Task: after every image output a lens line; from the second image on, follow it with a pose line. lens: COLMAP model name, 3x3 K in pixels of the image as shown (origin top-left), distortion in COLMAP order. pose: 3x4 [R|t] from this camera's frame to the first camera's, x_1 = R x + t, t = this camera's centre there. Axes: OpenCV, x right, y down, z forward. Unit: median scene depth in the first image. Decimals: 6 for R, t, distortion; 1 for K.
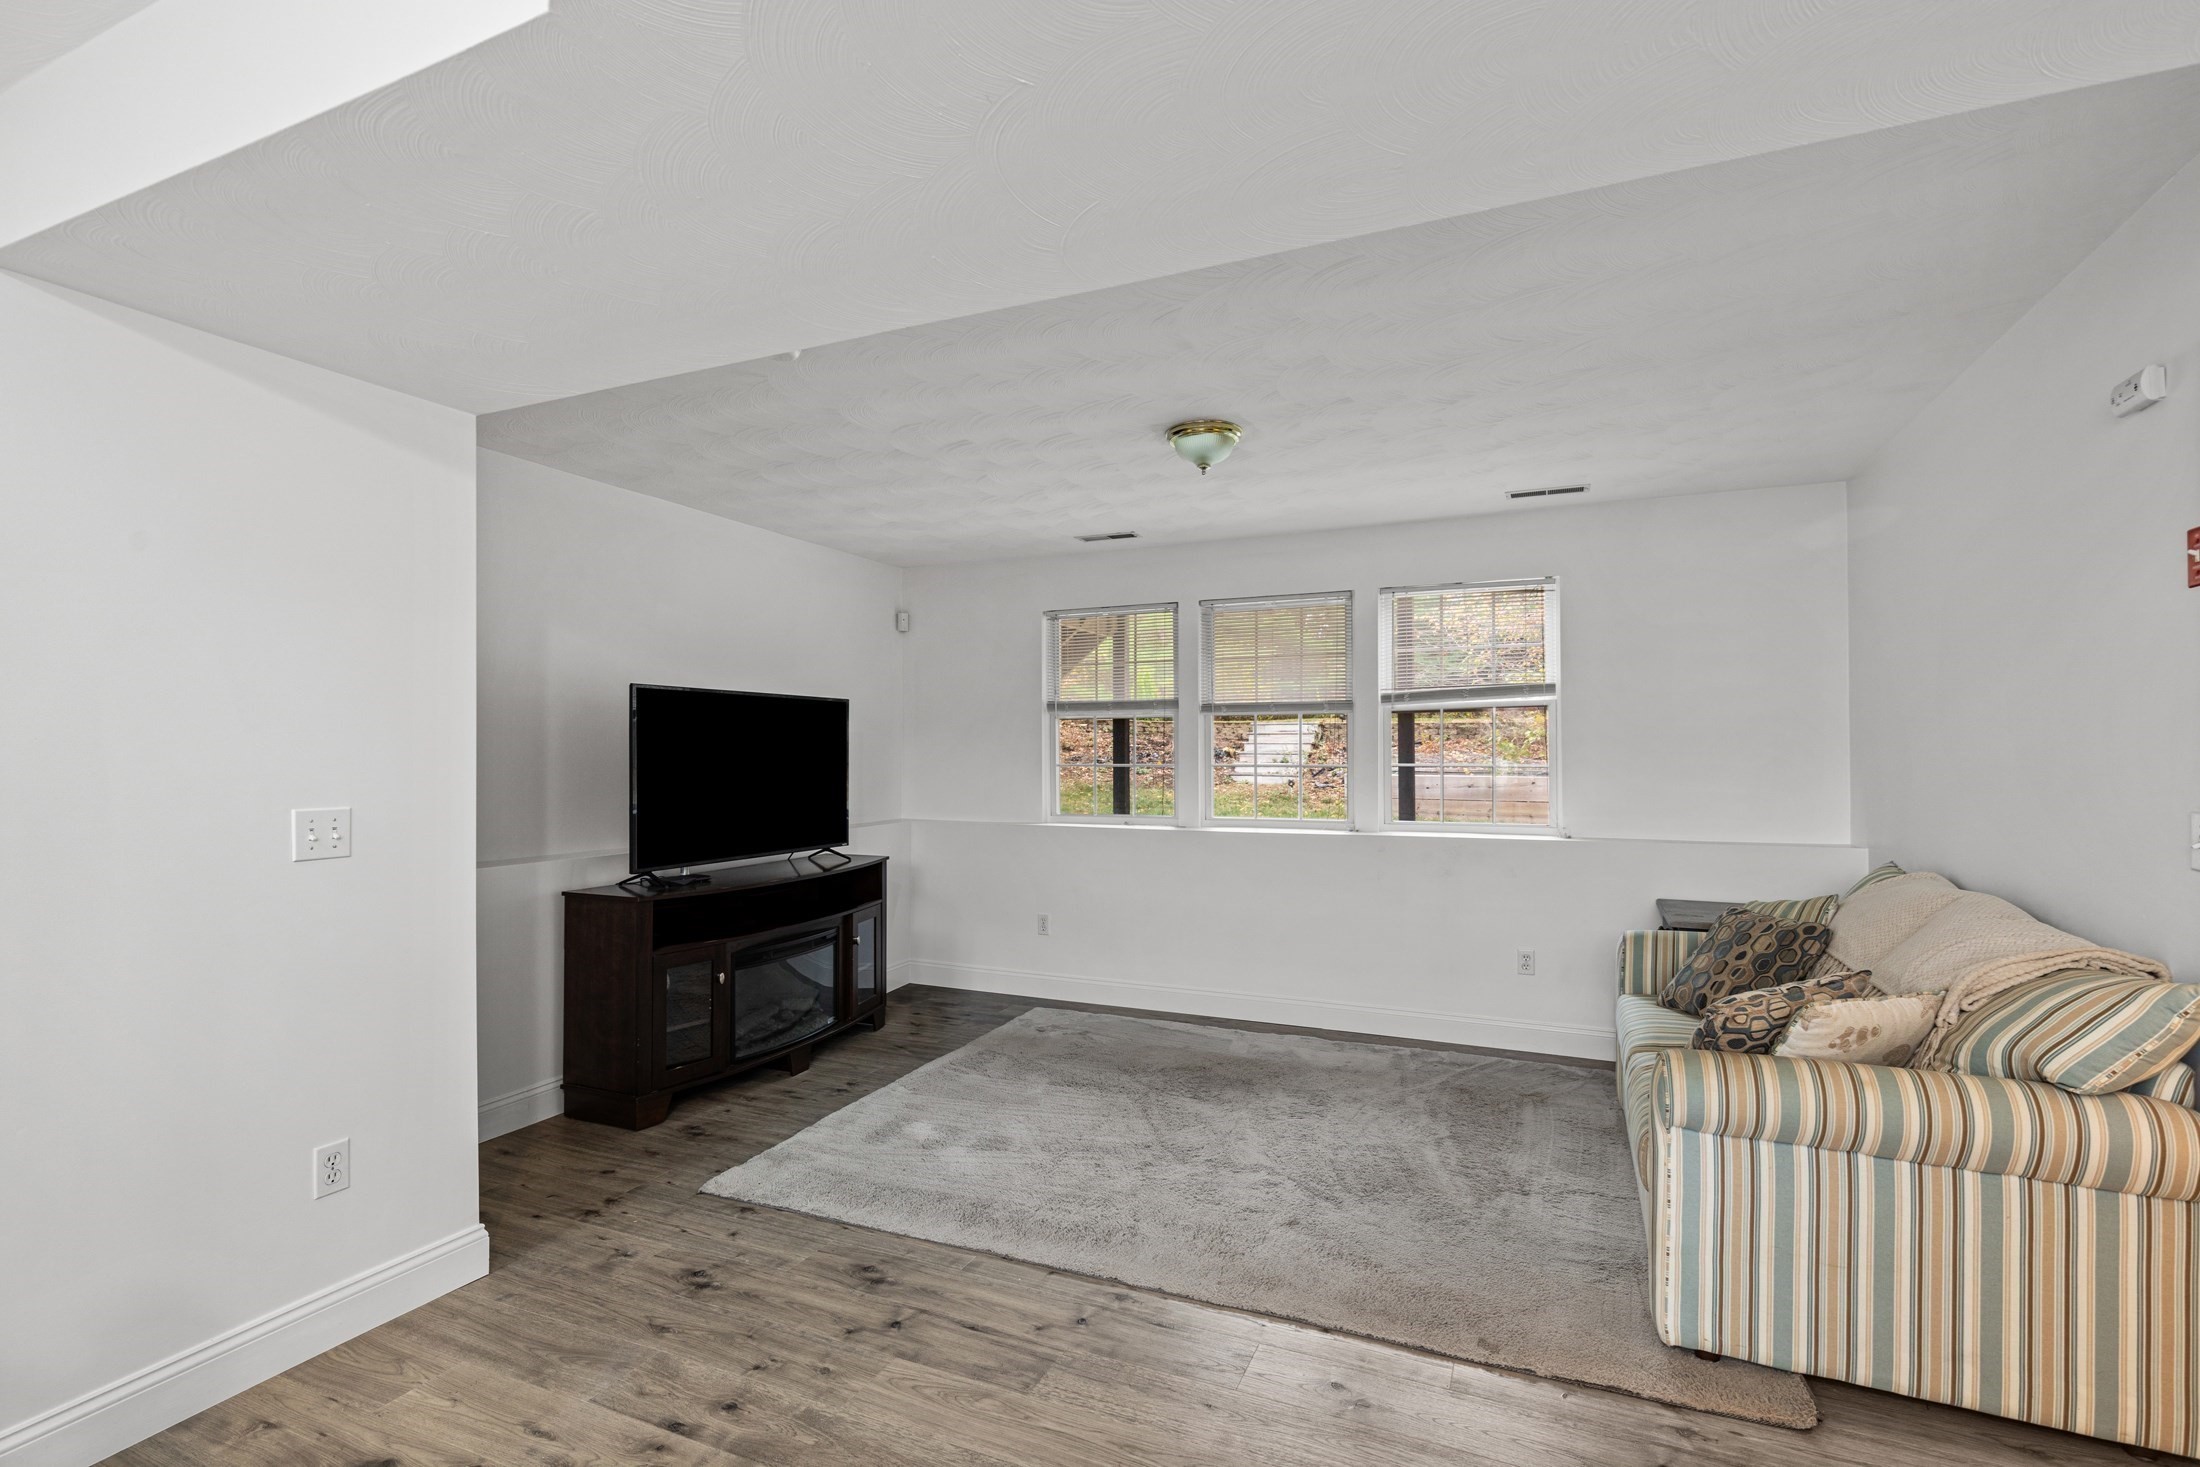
lens RADIAL K [[1021.8, 0, 1100.0], [0, 1021.8, 733.5], [0, 0, 1]] dist [0.003020, 0.000439]
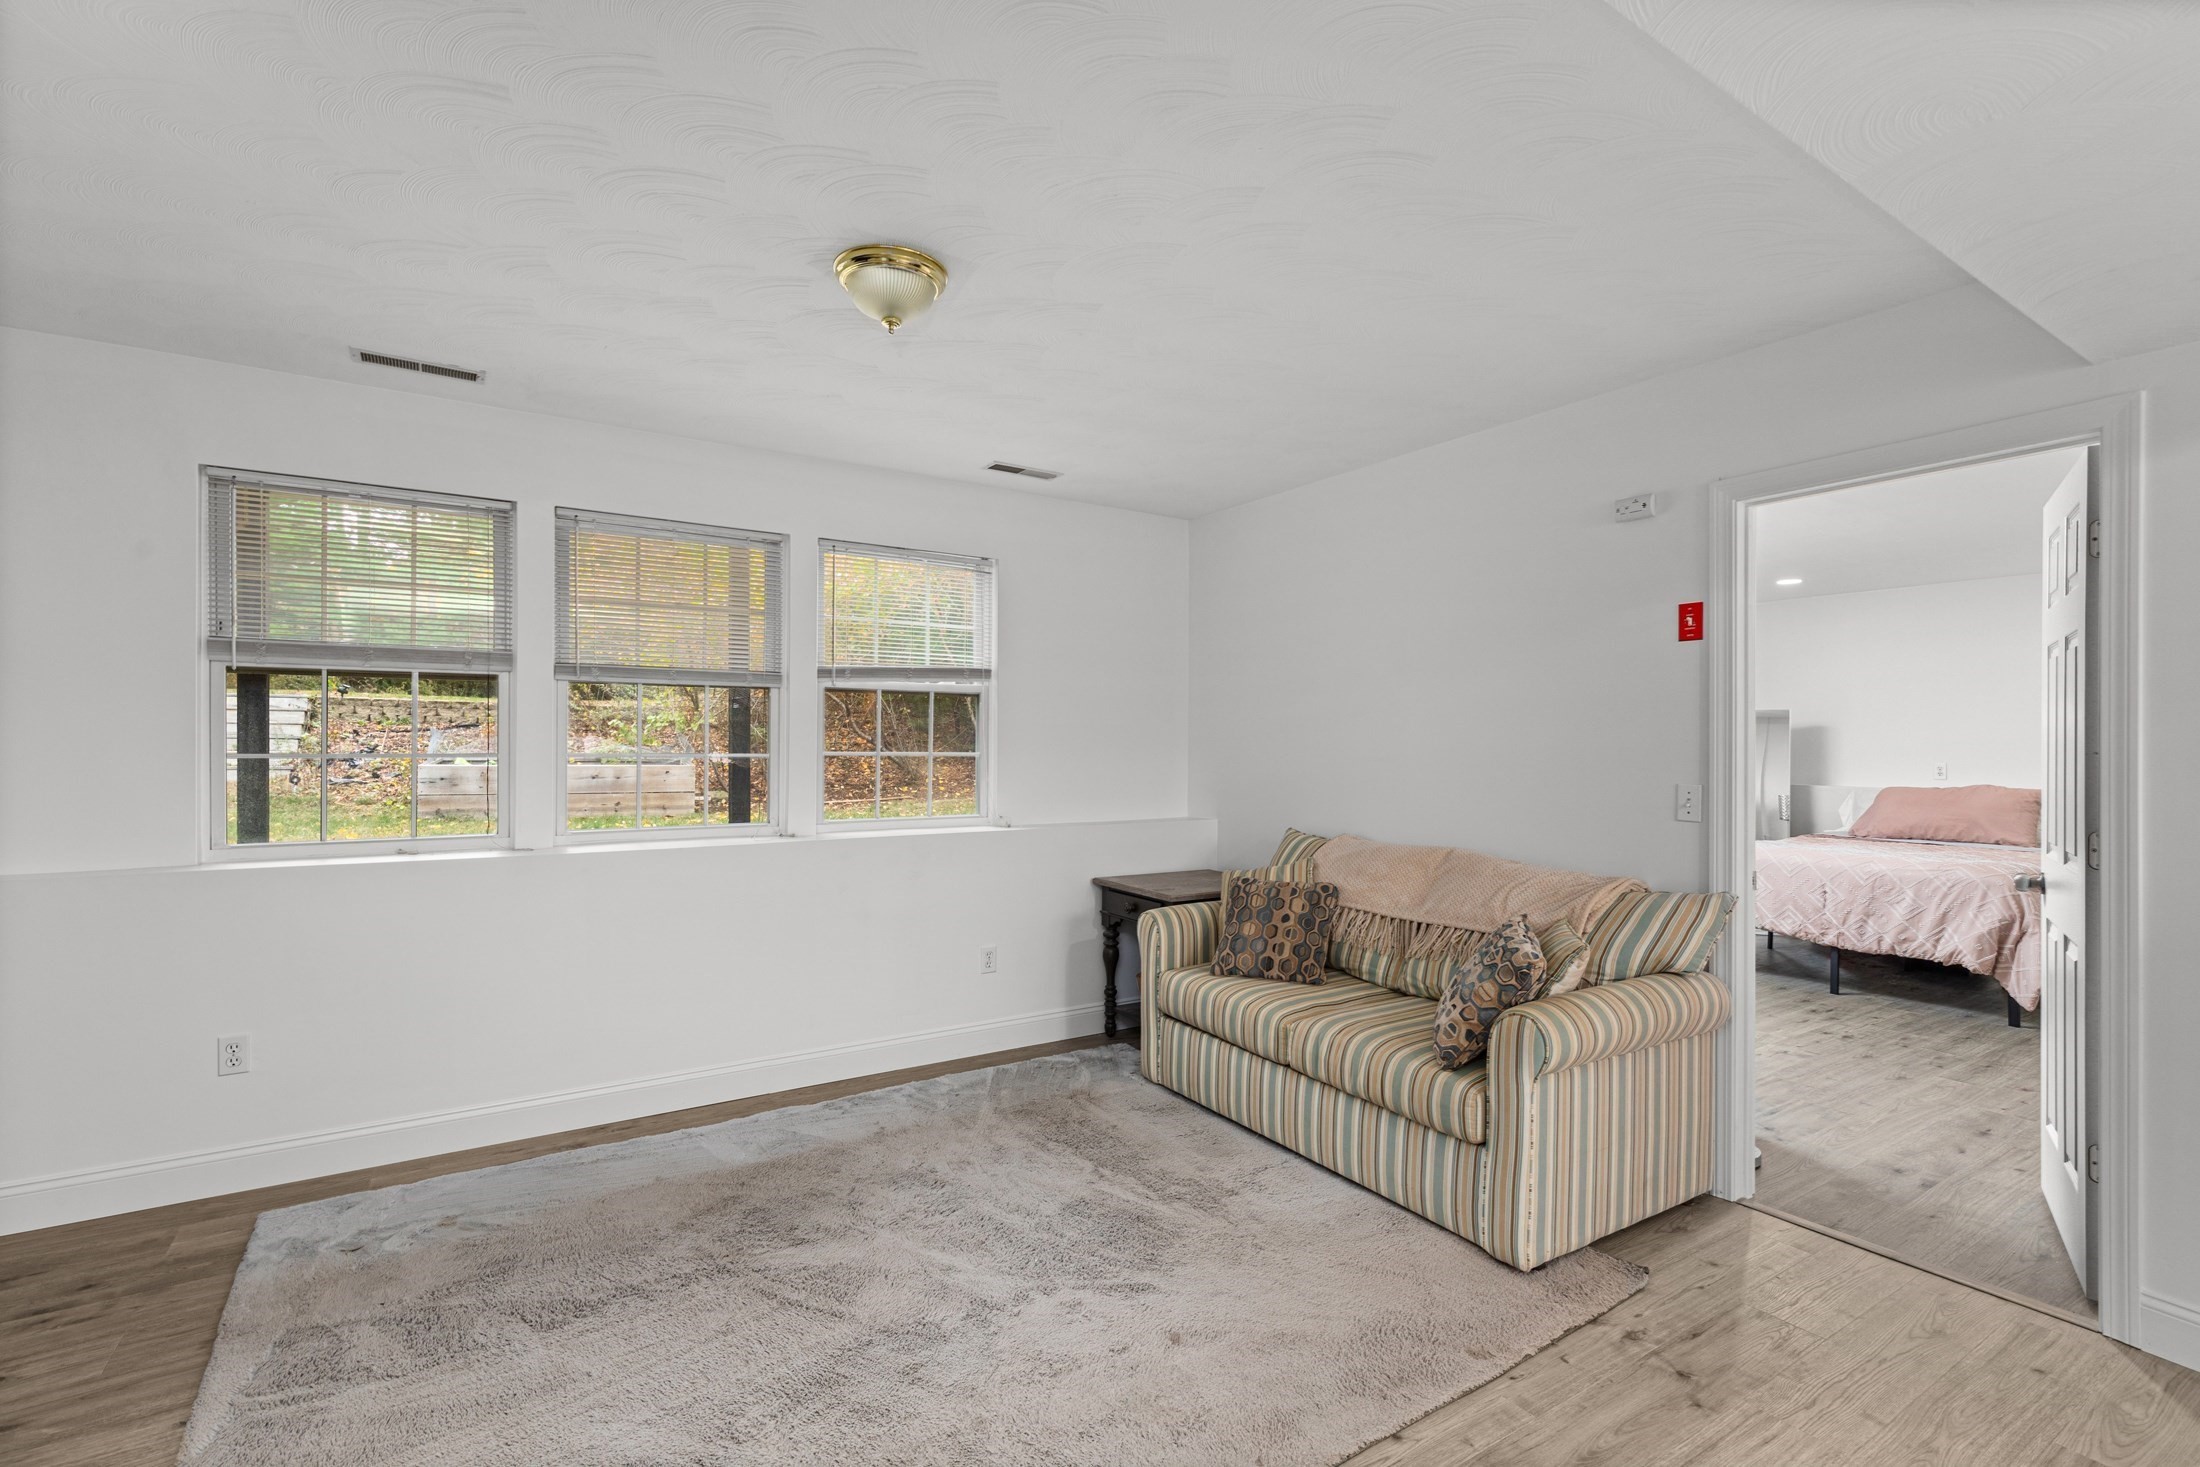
lens RADIAL K [[1002.5, 0, 1111.6], [0, 1002.5, 741.3], [0, 0, 1]] dist [0.011962, -0.000463]
pose [[0.533711, 0.007678, 0.845632, -0.332336], [-0.024662, 0.999675, 0.006488, 0.011592], [-0.845307, -0.024318, 0.533727, 0.431511]]
